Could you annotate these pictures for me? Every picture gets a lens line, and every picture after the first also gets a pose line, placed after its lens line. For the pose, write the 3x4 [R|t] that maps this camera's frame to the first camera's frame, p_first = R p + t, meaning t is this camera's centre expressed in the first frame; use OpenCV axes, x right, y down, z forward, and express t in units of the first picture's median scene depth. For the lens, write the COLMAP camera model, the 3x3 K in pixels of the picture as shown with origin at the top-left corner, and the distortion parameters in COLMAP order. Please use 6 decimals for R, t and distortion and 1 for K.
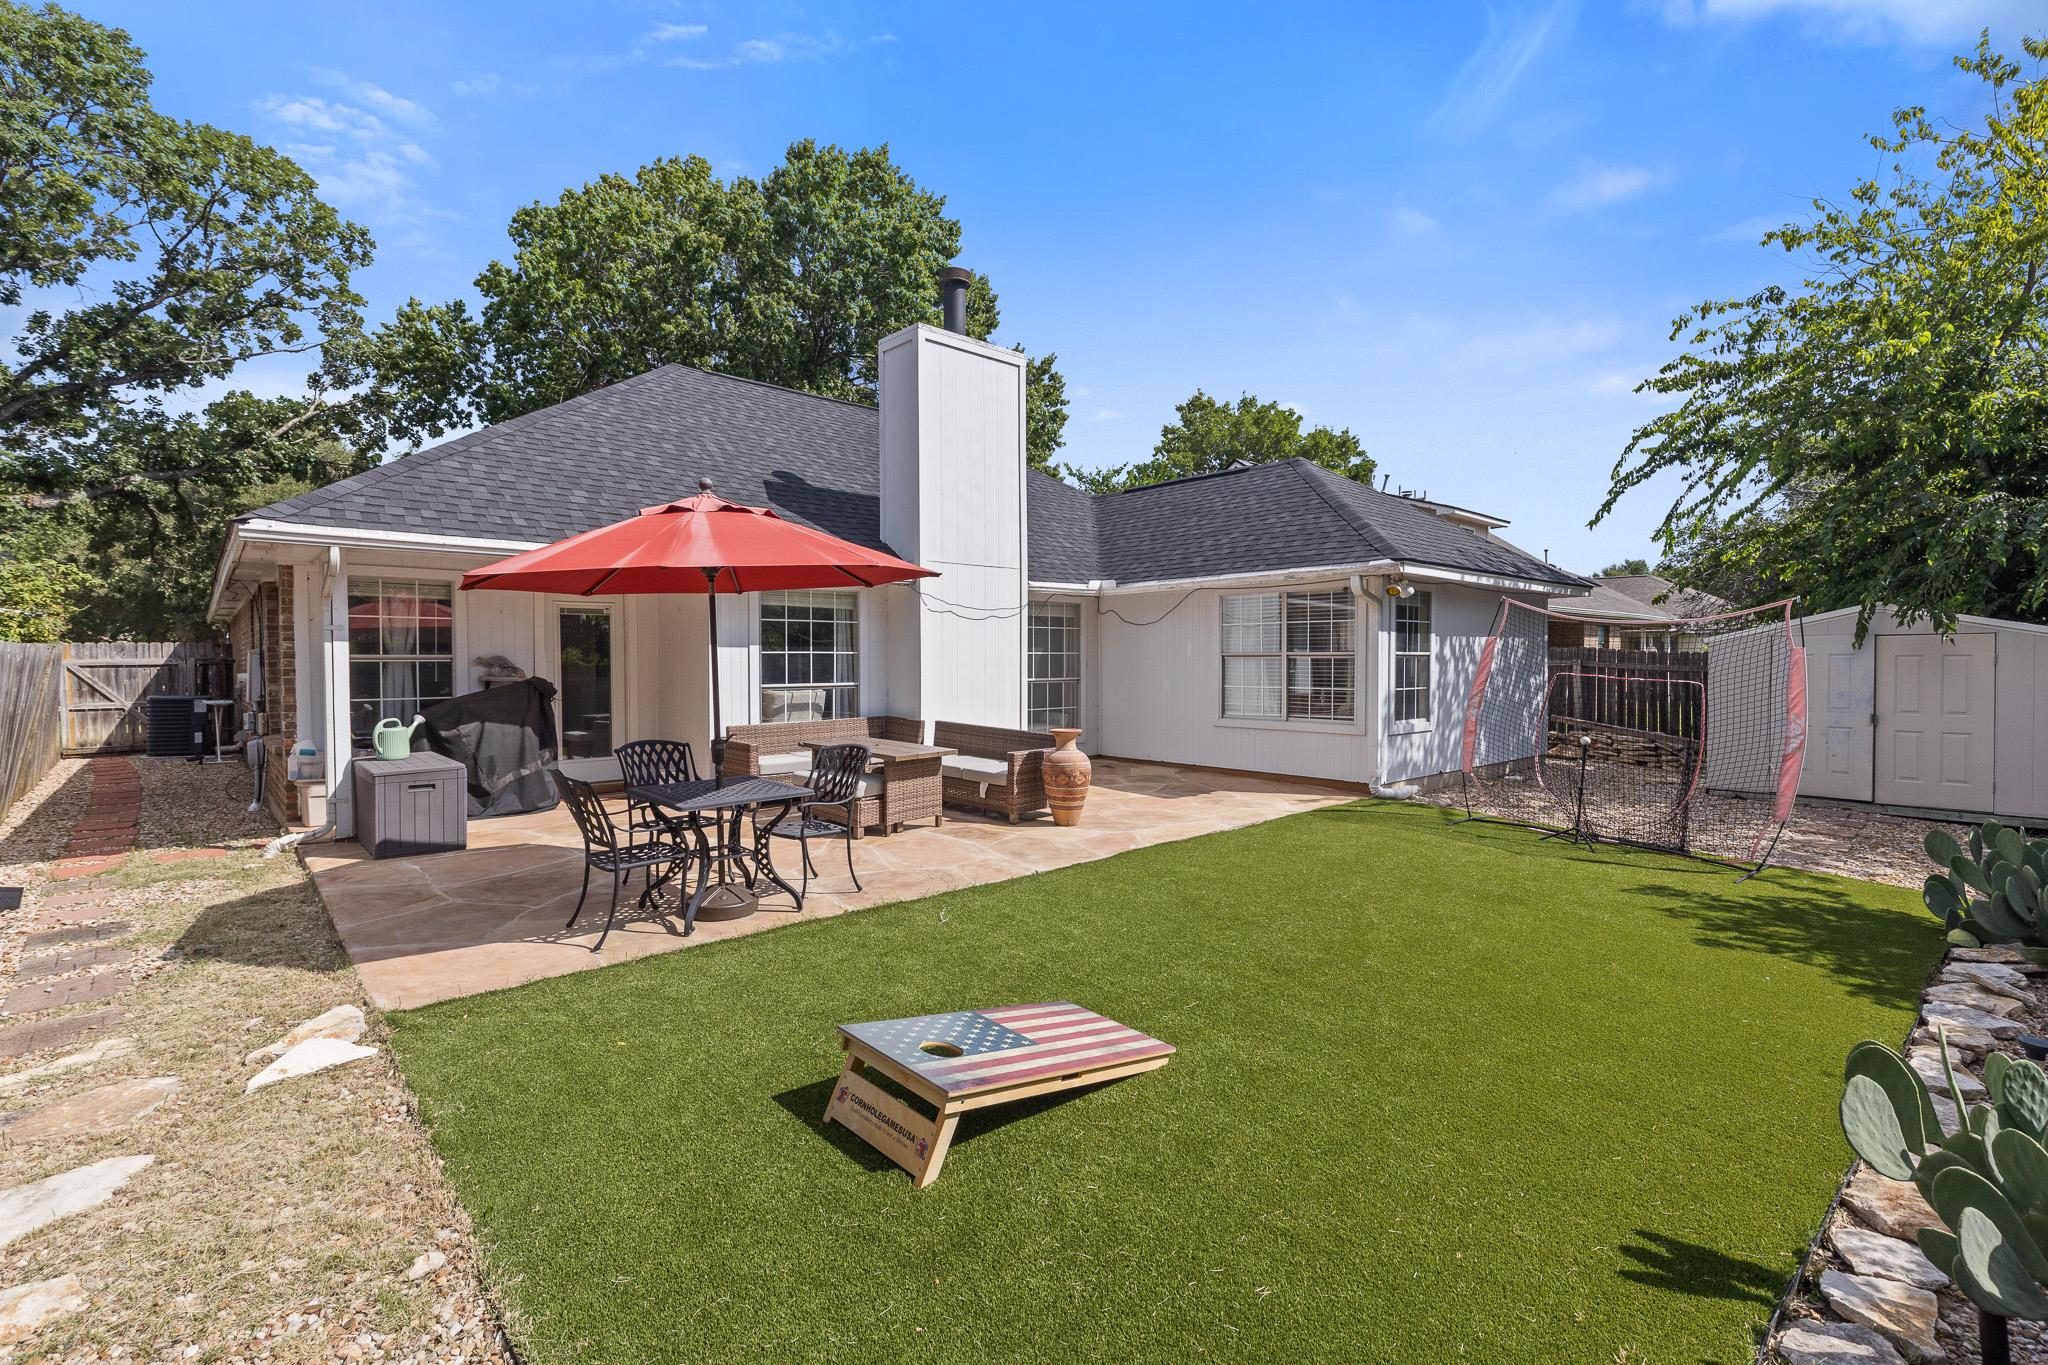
lens RADIAL K [[911.0, 0, 1028.8], [0, 911.0, 678.9], [0, 0, 1]] dist [0.000494, -0.001902]
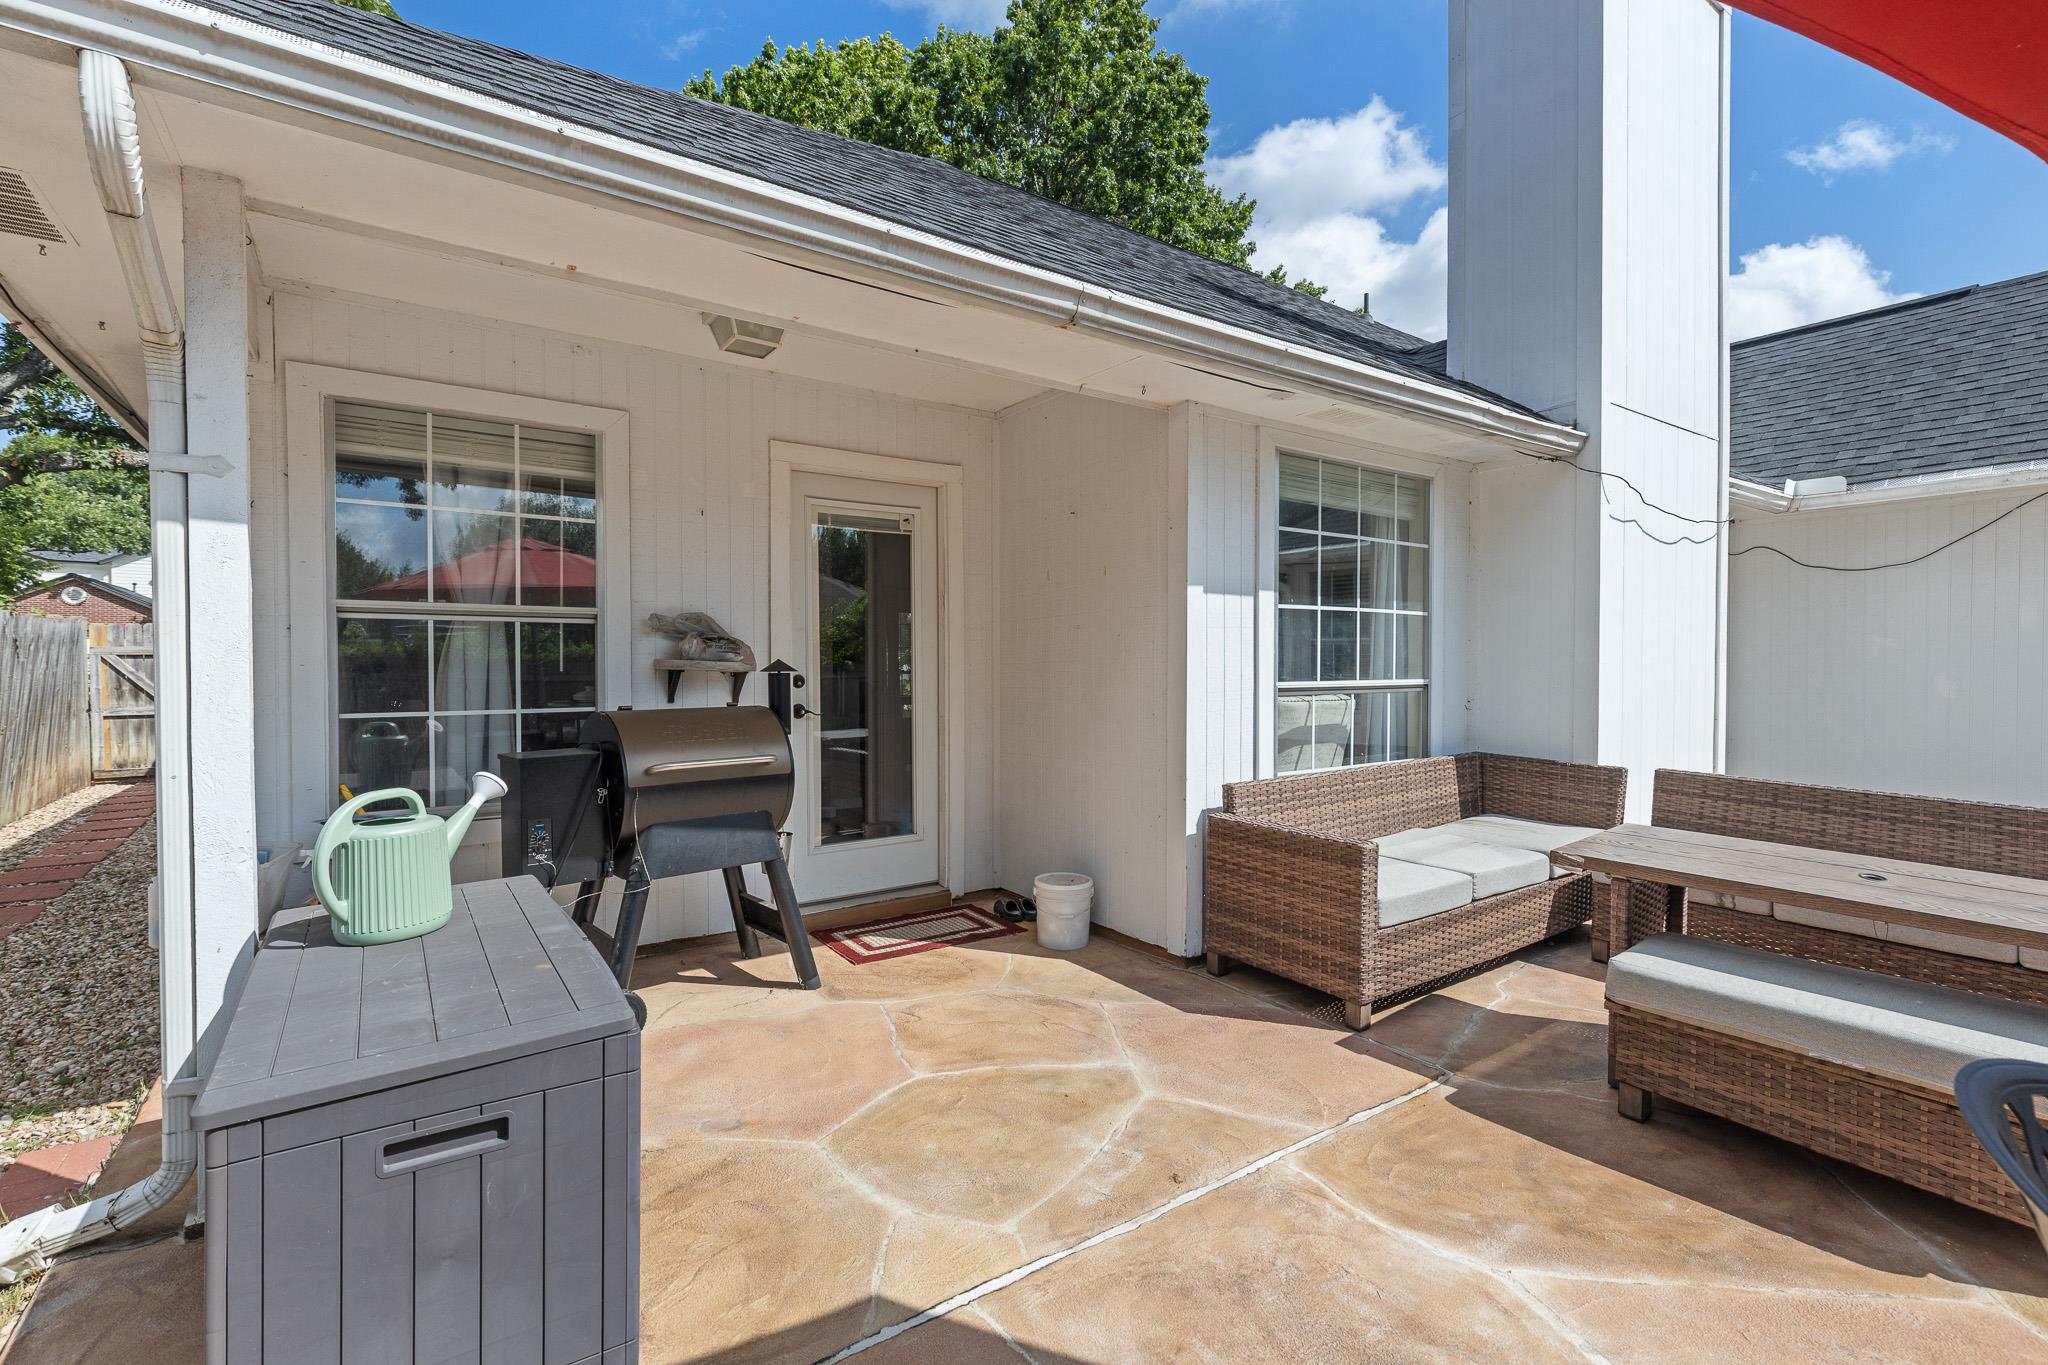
lens RADIAL K [[911.0, 0, 1027.3], [0, 911.0, 675.6], [0, 0, 1]] dist [0.000494, -0.001902]
pose [[0.991485, 0.002278, -0.130202, -0.350254], [-0.003229, 0.999970, -0.007090, 0.006622], [0.130182, 0.007450, 0.991462, 0.560520]]
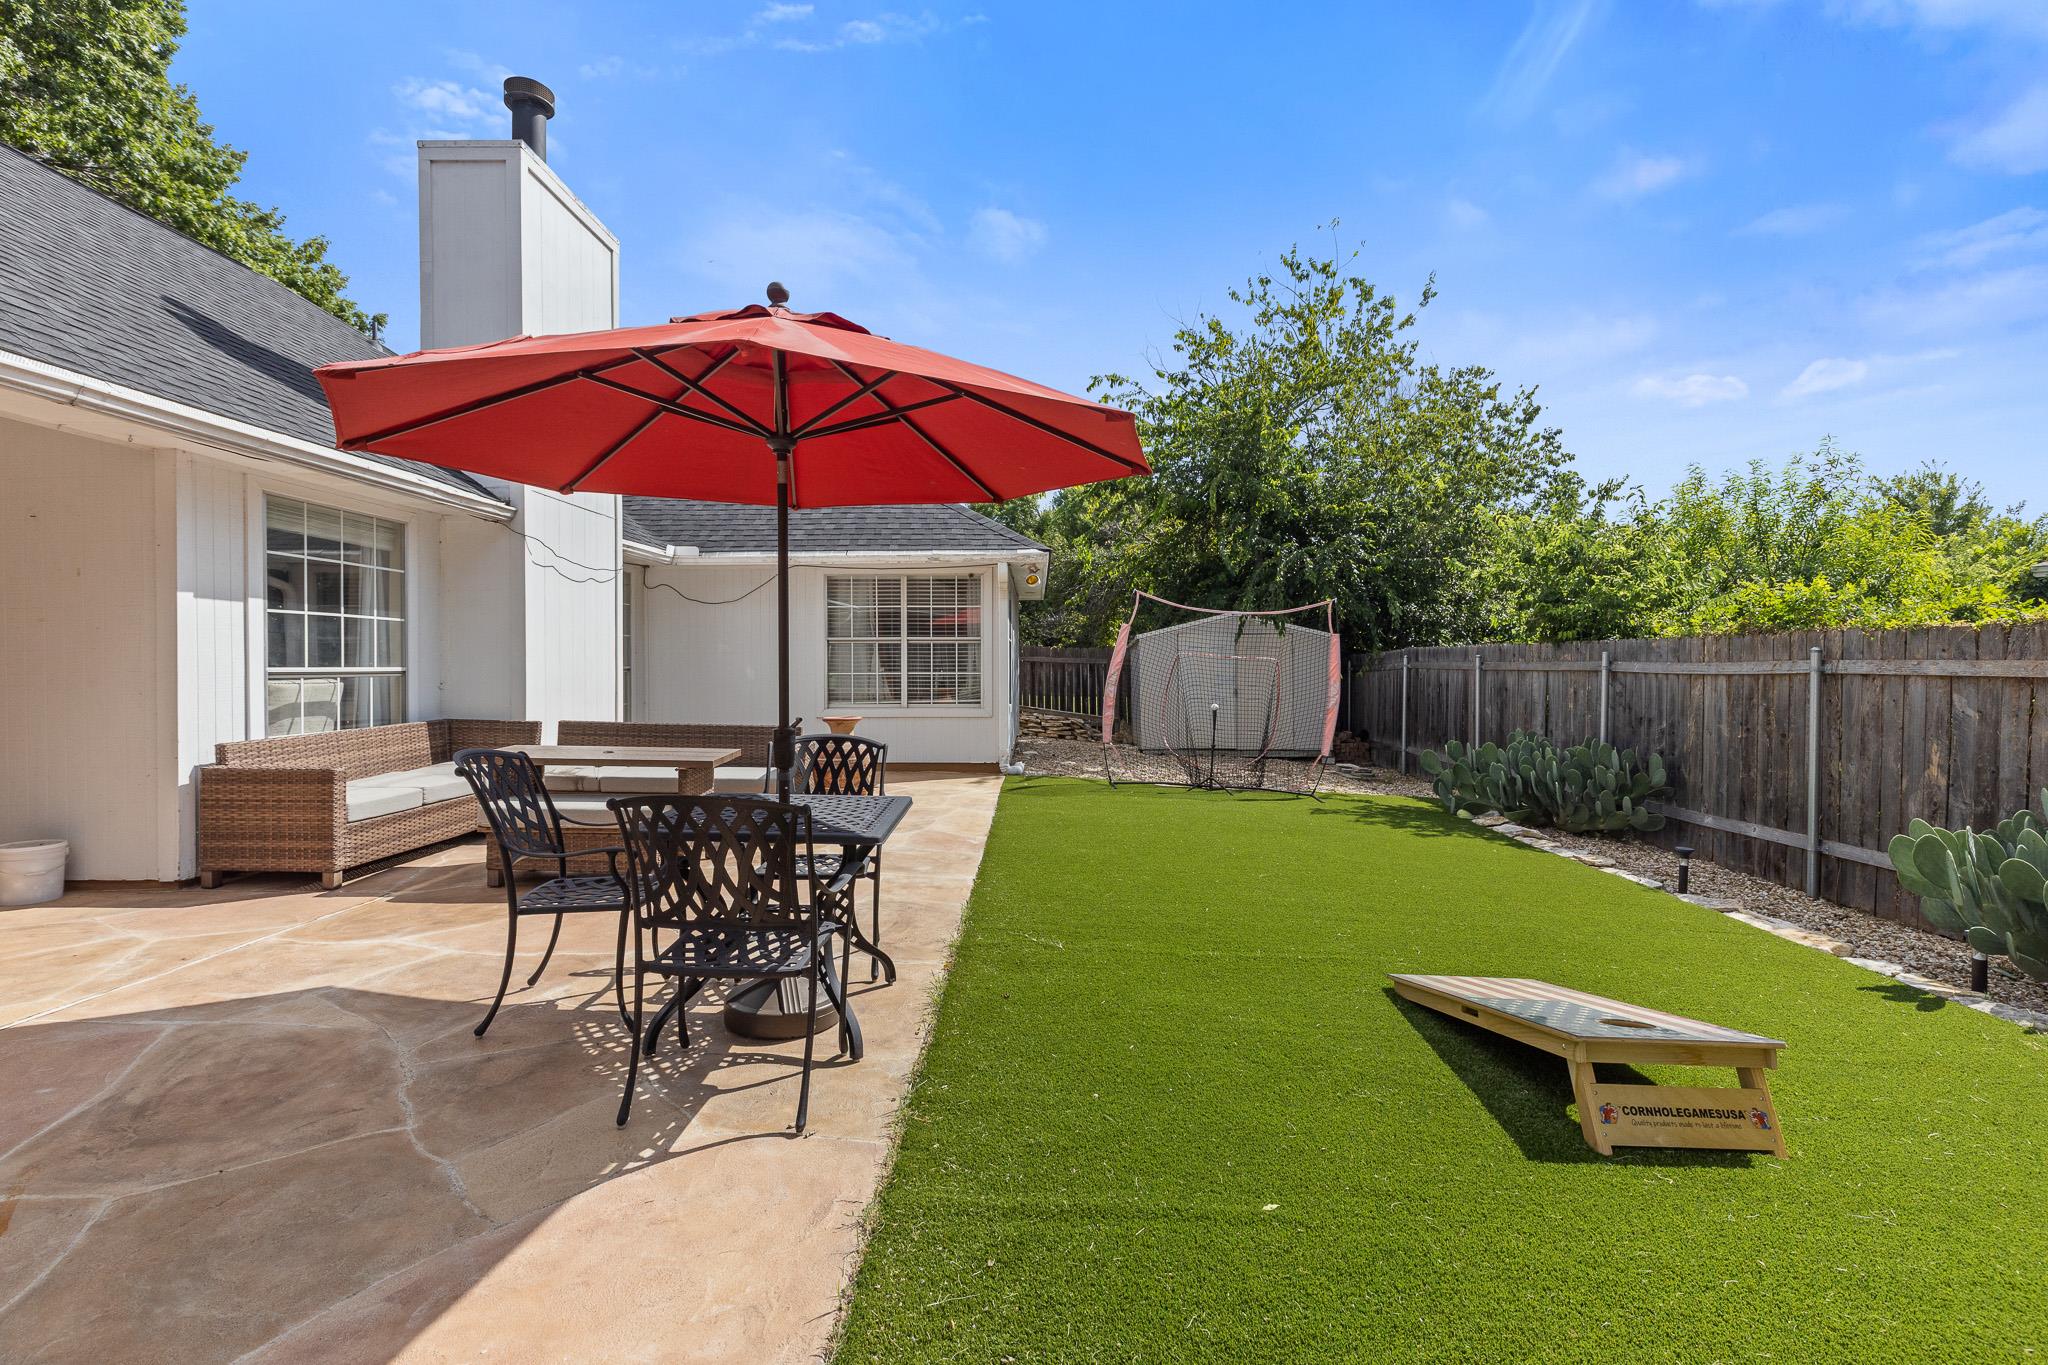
lens RADIAL K [[911.0, 0, 1030.8], [0, 911.0, 676.3], [0, 0, 1]] dist [0.000494, -0.001902]
pose [[0.681964, -0.007860, 0.731344, -0.379595], [0.014423, 0.999892, -0.002703, 0.019817], [-0.731244, 0.012392, 0.682004, 0.267894]]
